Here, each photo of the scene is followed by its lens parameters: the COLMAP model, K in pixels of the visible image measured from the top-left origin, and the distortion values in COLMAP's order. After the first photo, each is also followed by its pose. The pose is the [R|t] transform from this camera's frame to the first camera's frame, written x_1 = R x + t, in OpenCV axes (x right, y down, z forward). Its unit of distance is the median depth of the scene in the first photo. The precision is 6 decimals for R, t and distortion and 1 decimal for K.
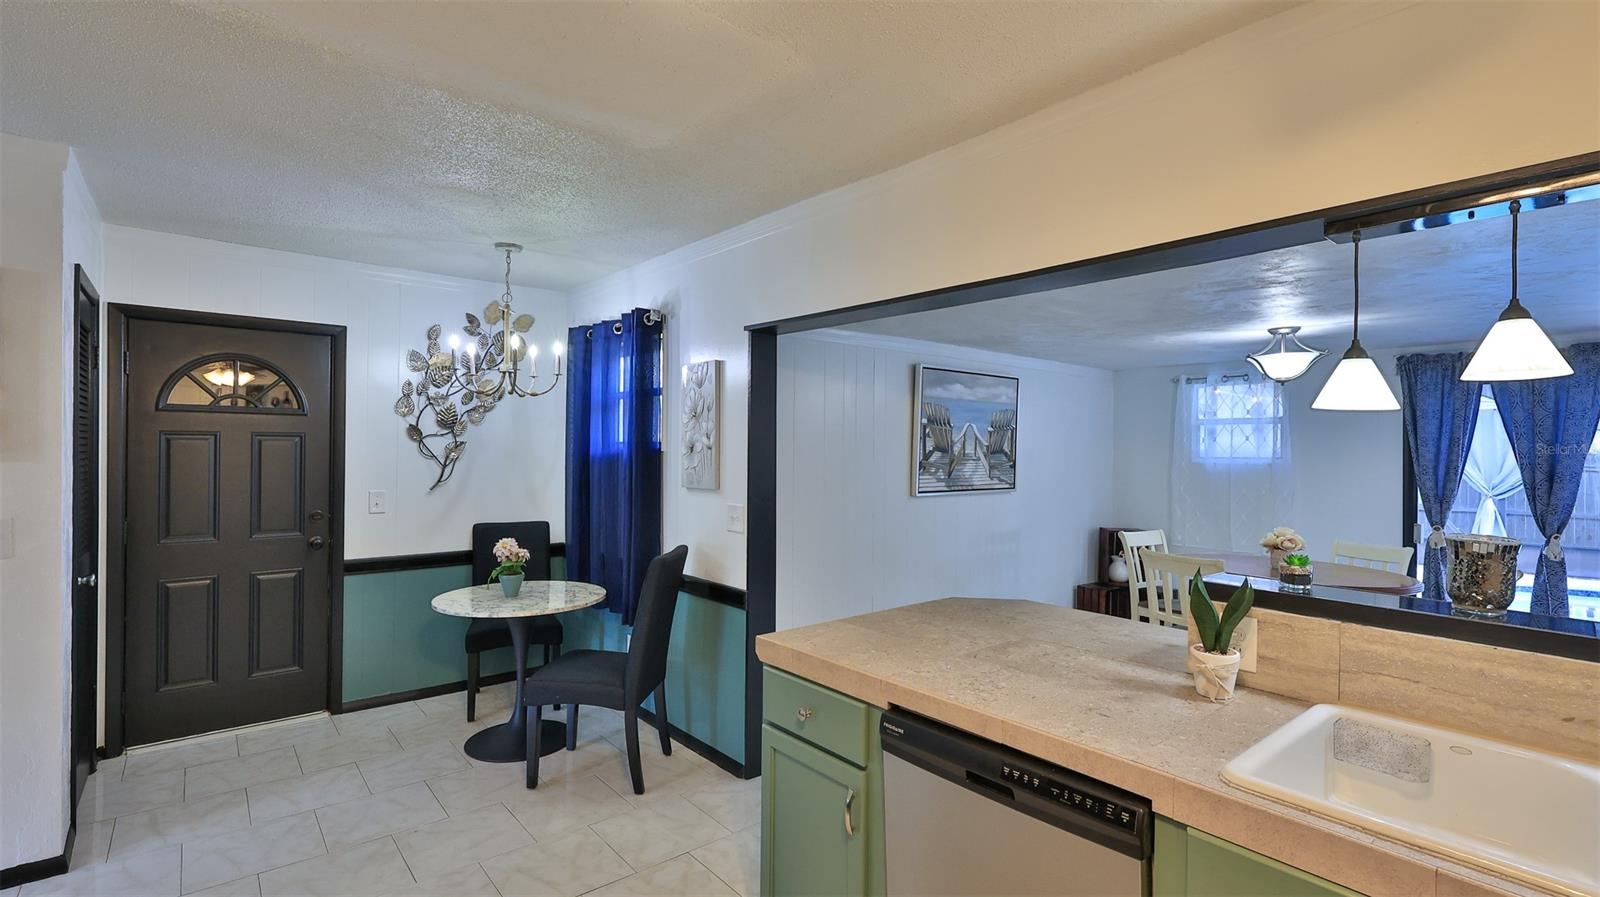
lens RADIAL K [[728.8, 0, 799.5], [0, 728.8, 451.6], [0, 0, 1]] dist [0.015884, 0.000027]
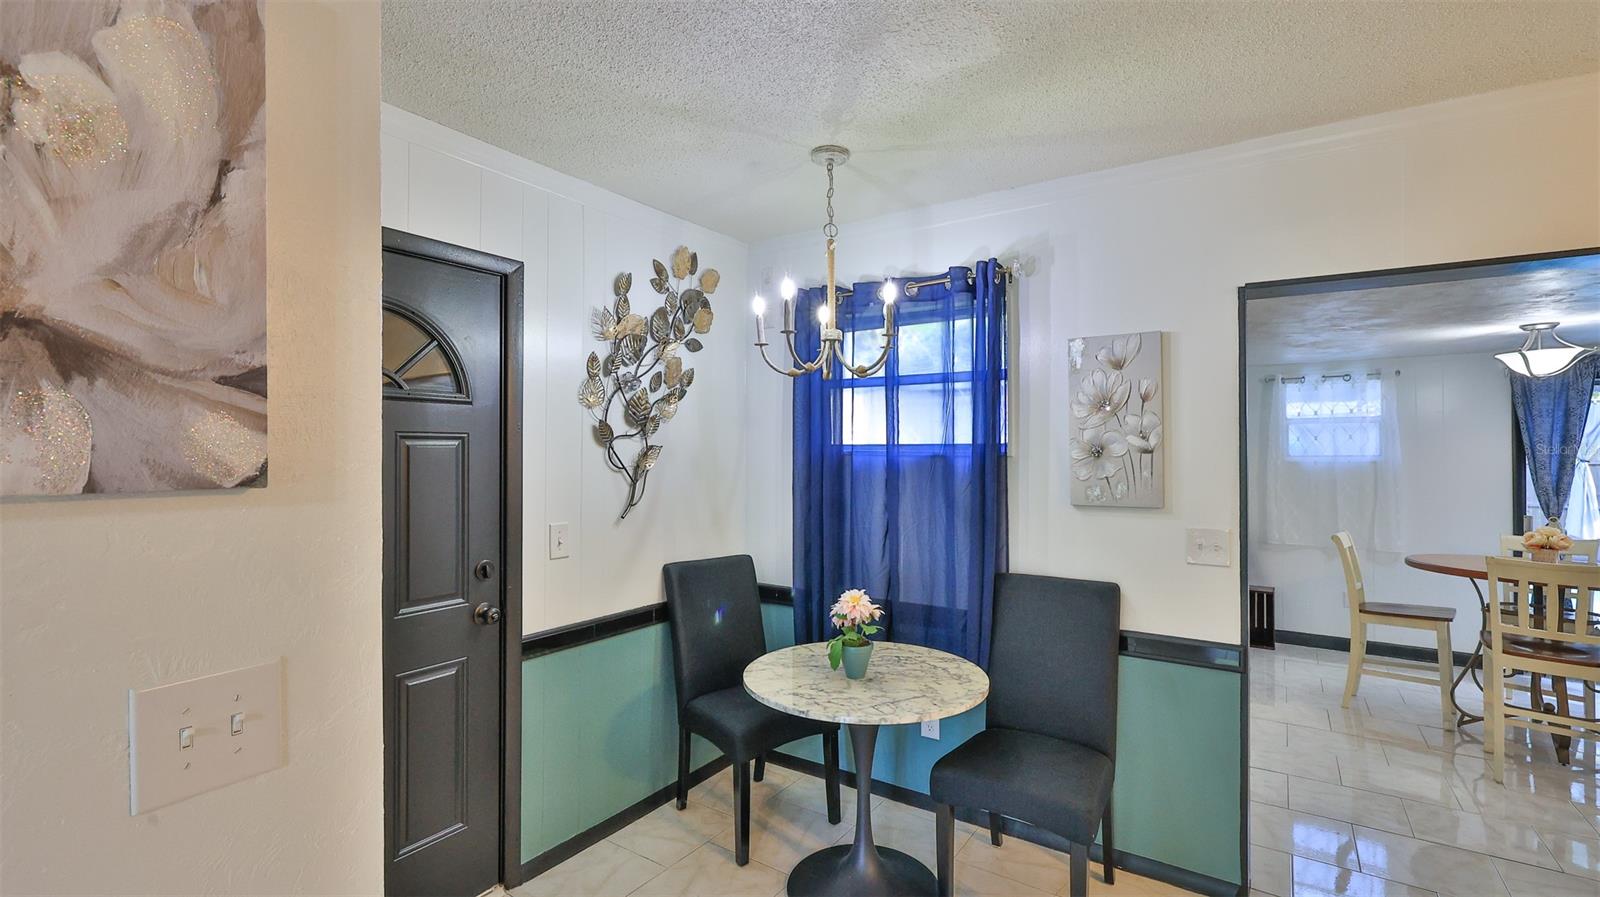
lens RADIAL K [[702.7, 0, 800.1], [0, 702.7, 445.9], [0, 0, 1]] dist [0.000308, 0.000255]
pose [[0.963857, -0.007659, 0.266311, -0.524345], [0.010337, 0.999909, -0.008655, -0.006455], [-0.266220, 0.011095, 0.963848, 0.341017]]
